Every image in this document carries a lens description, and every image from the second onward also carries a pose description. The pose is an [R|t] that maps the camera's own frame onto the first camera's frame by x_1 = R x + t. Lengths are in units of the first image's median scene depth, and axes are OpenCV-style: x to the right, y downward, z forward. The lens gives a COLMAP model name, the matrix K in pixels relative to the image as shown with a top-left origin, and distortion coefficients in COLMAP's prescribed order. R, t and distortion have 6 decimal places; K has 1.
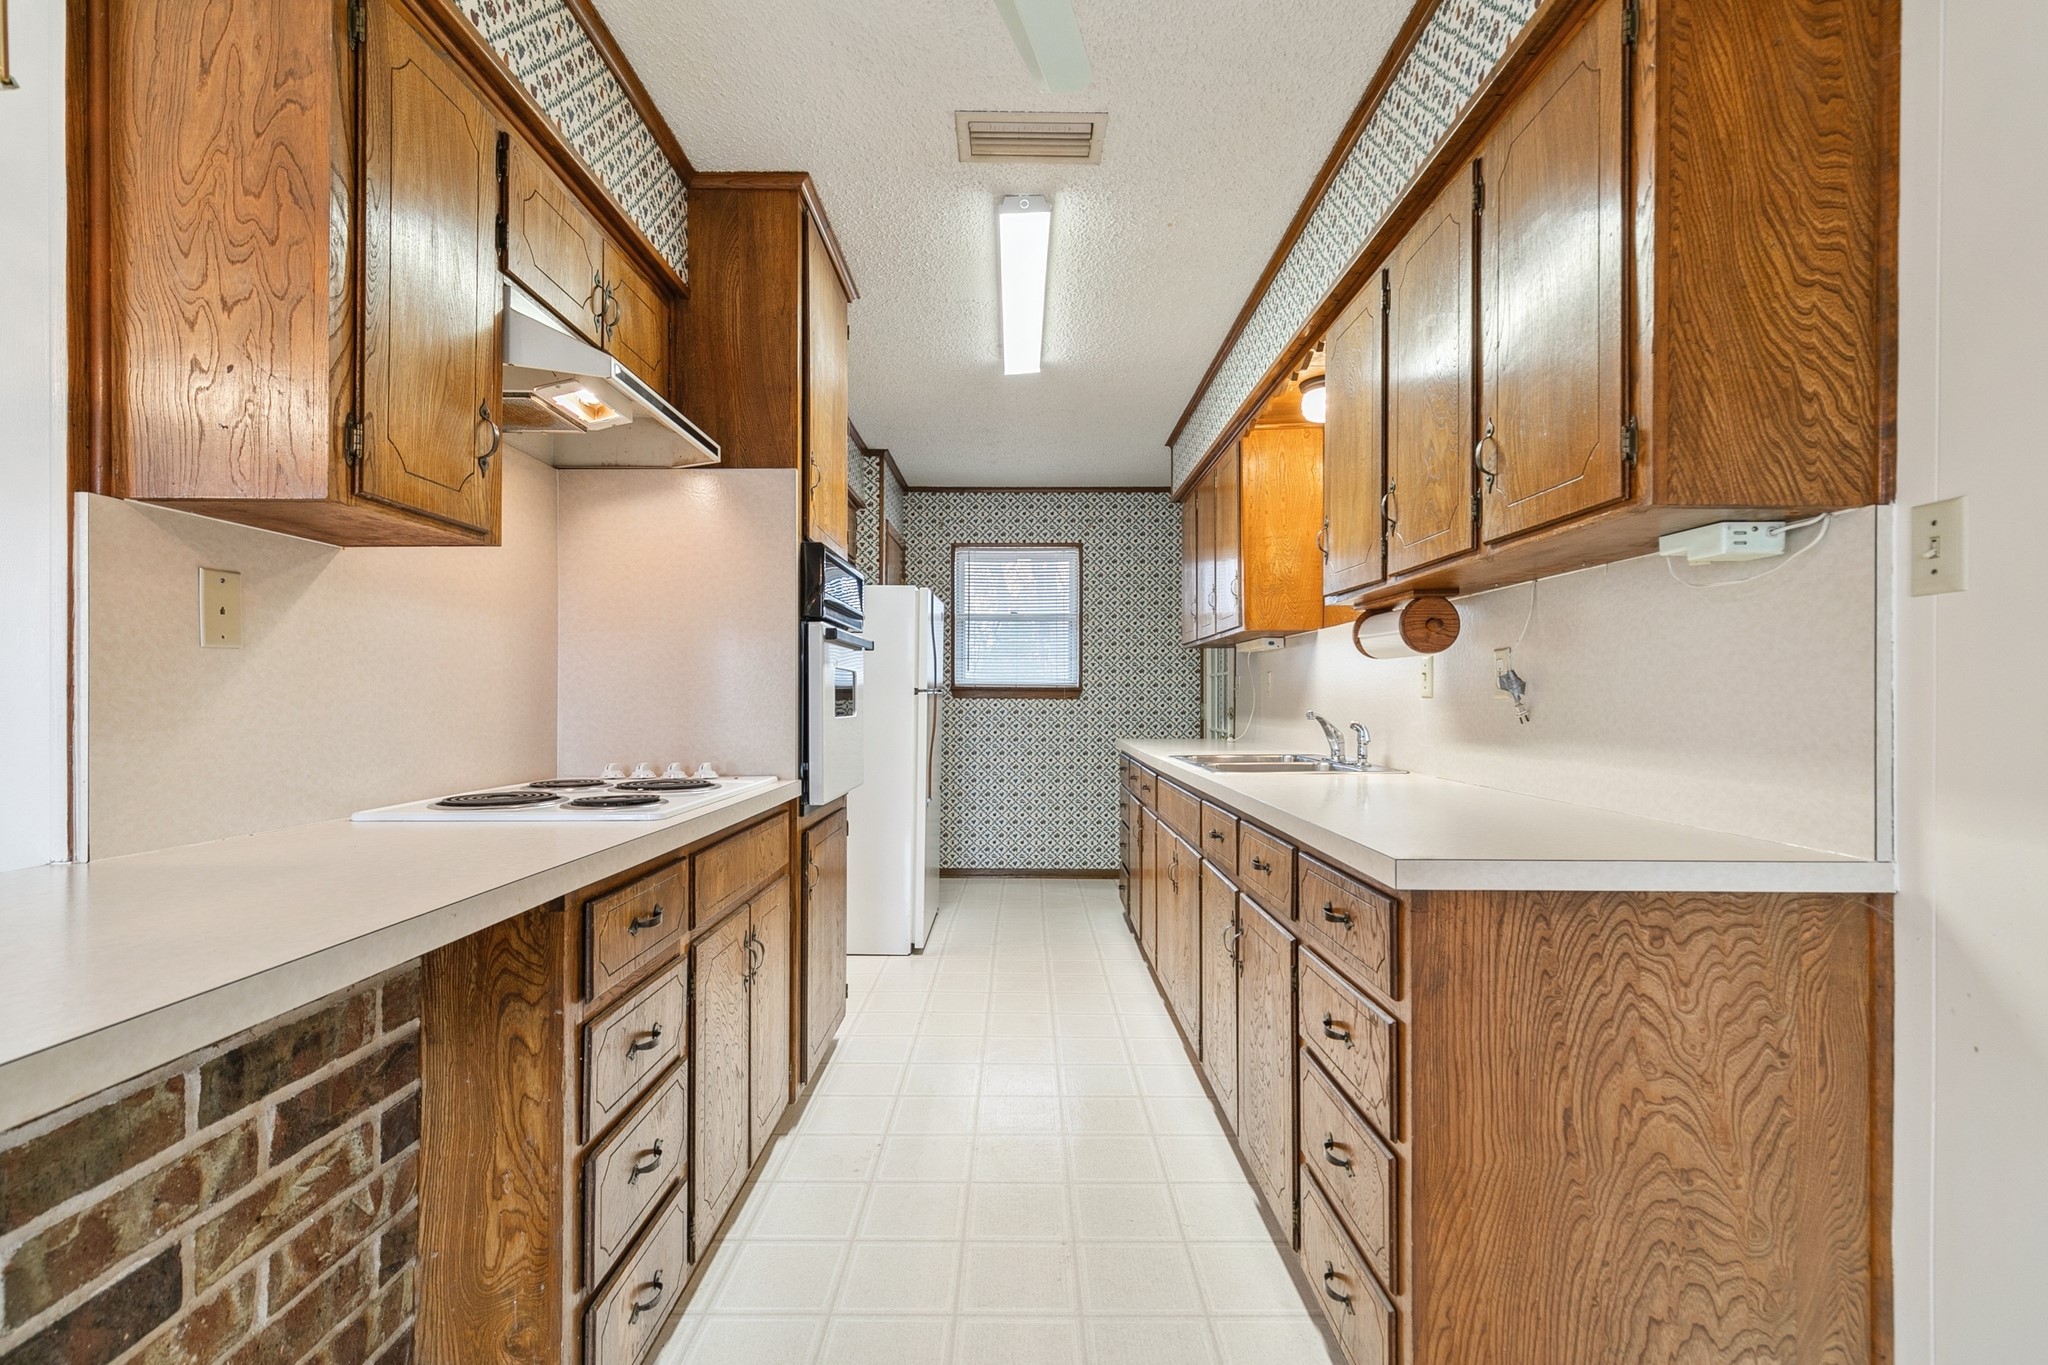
lens RADIAL K [[930.5, 0, 1018.7], [0, 930.5, 693.0], [0, 0, 1]] dist [0.006759, -0.001403]
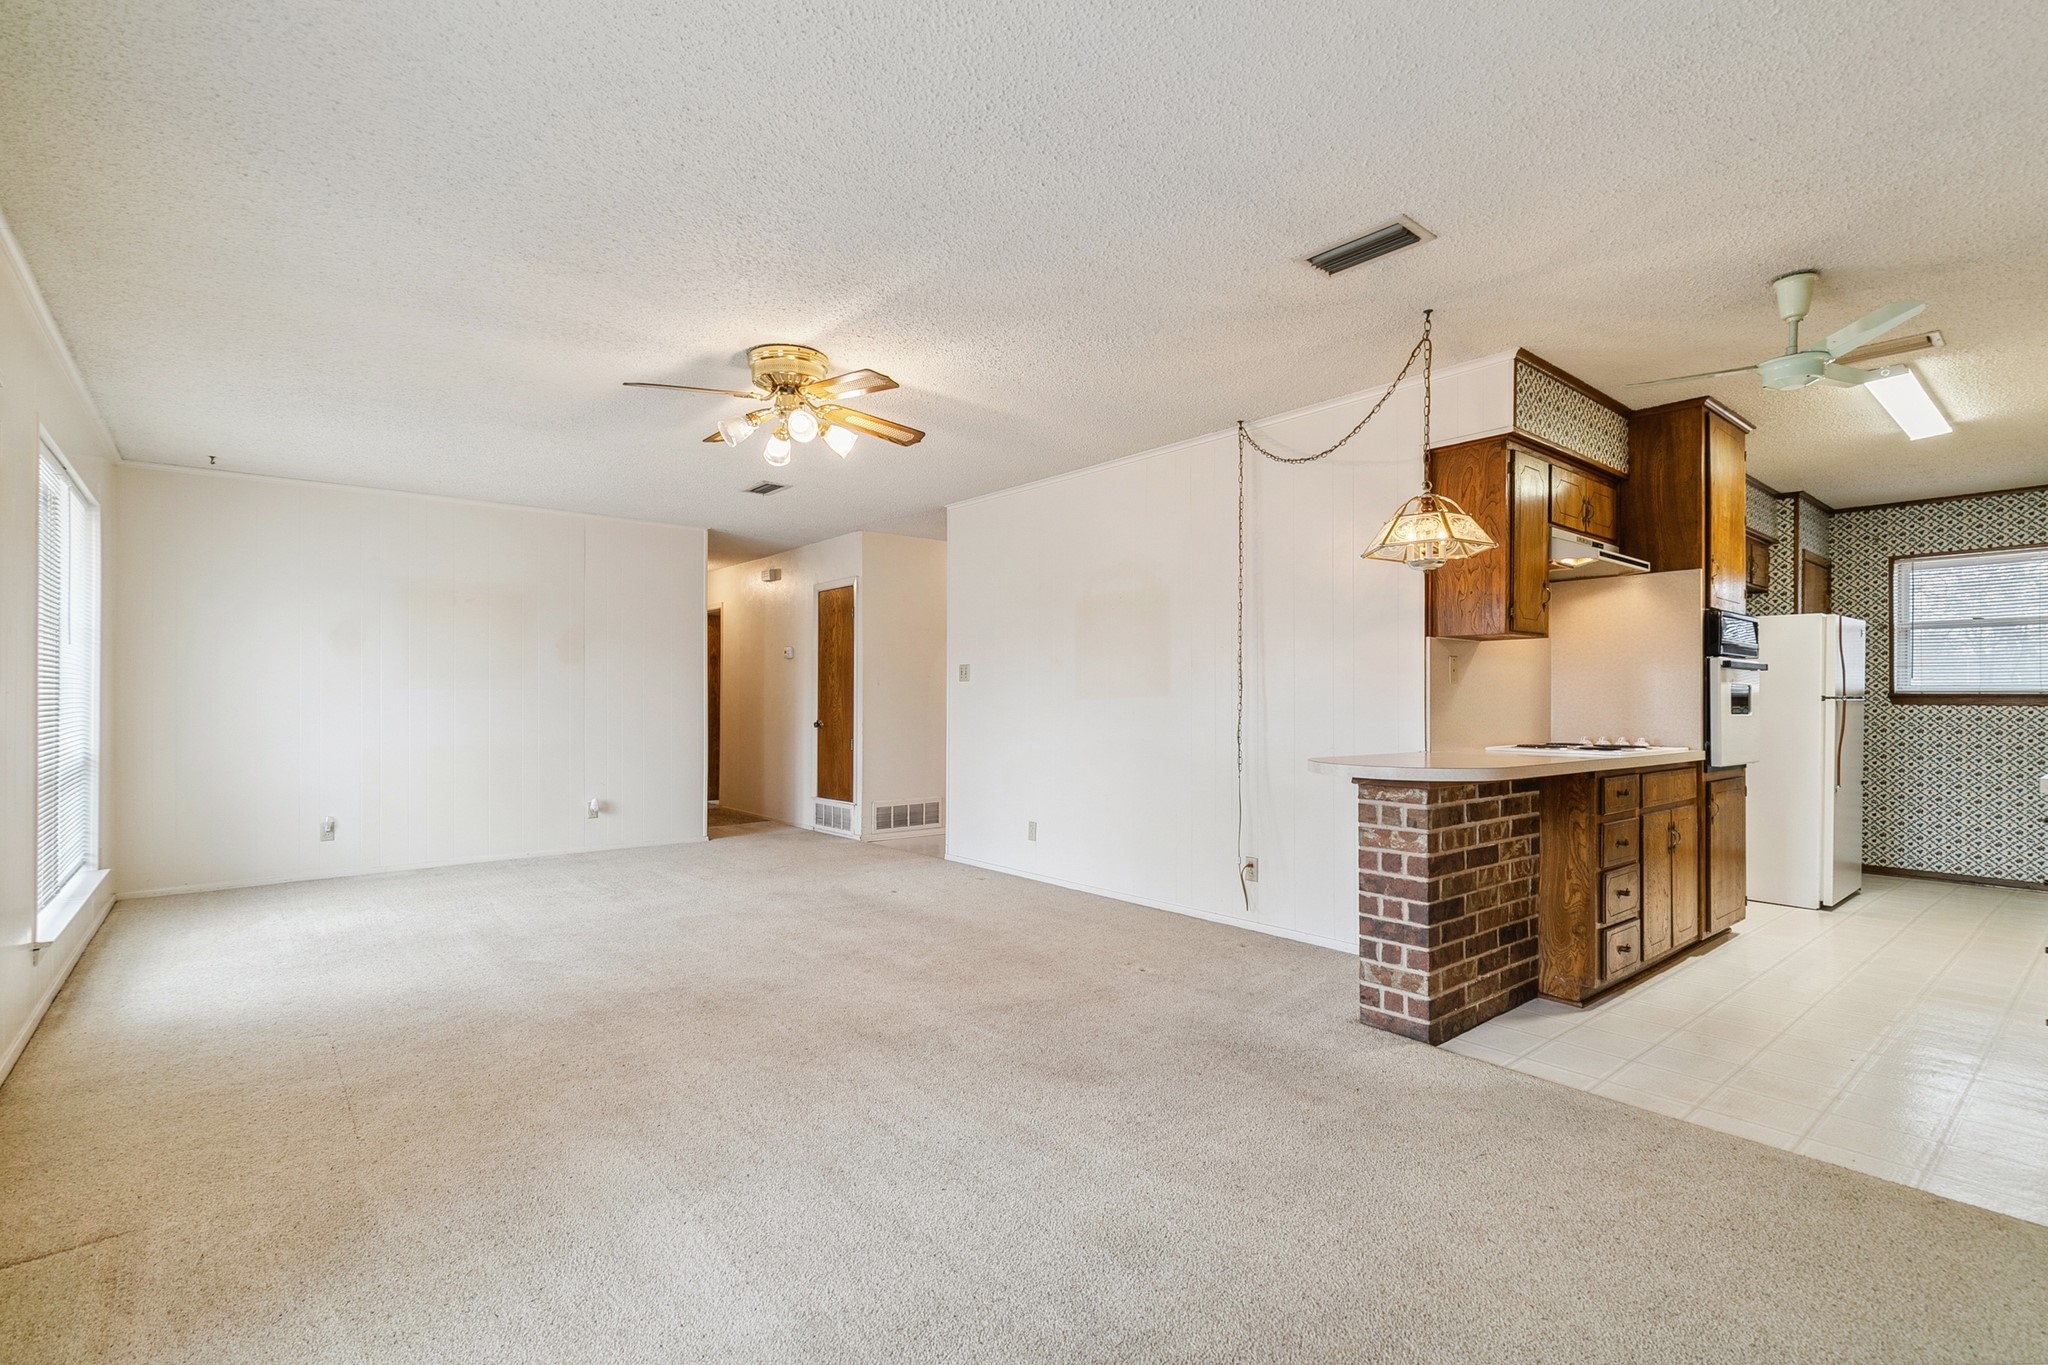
lens RADIAL K [[930.5, 0, 1018.7], [0, 930.5, 693.0], [0, 0, 1]] dist [0.006759, -0.001403]
pose [[0.637366, -0.004826, -0.770546, 0.551148], [-0.000721, 0.999976, -0.006859, 0.001927], [0.770561, 0.004927, 0.637347, -2.064053]]
